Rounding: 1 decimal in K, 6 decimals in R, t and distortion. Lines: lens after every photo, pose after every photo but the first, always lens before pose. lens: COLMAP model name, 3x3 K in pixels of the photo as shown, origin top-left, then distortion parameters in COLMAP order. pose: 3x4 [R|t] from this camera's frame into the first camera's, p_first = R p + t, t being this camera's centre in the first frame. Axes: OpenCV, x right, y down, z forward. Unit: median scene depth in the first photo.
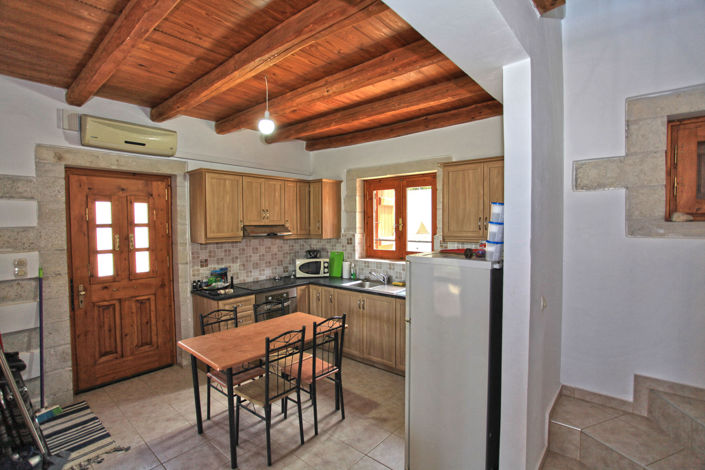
lens RADIAL K [[340.9, 0, 352.9], [0, 340.9, 234.3], [0, 0, 1]] dist [-0.076488, 0.032854]
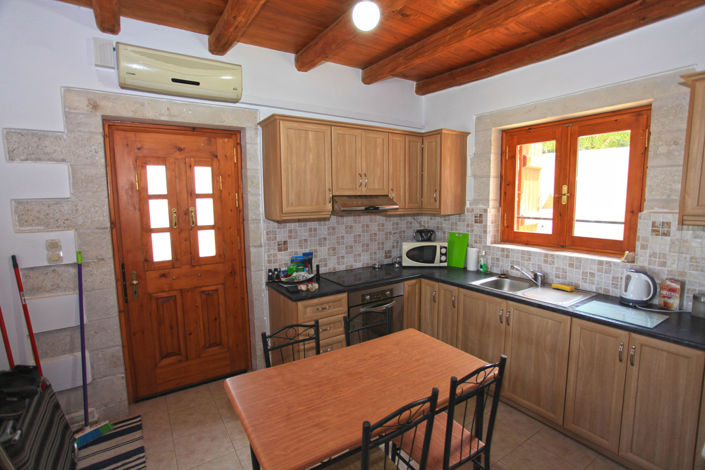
lens RADIAL K [[340.9, 0, 352.9], [0, 340.9, 234.3], [0, 0, 1]] dist [-0.076488, 0.032854]
pose [[0.962351, 0.026177, -0.270547, -0.087001], [-0.005051, 0.996902, 0.078490, -0.001381], [0.271764, -0.074168, 0.959502, 0.321371]]
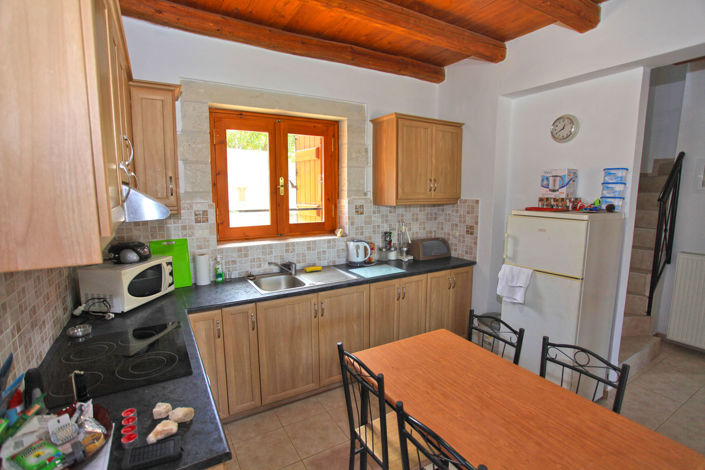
lens RADIAL K [[340.9, 0, 352.9], [0, 340.9, 234.3], [0, 0, 1]] dist [-0.076488, 0.032854]
pose [[0.320161, -0.122397, 0.939423, -0.548613], [0.031796, 0.992448, 0.118470, -0.010407], [-0.946830, -0.008060, 0.321635, 0.744152]]
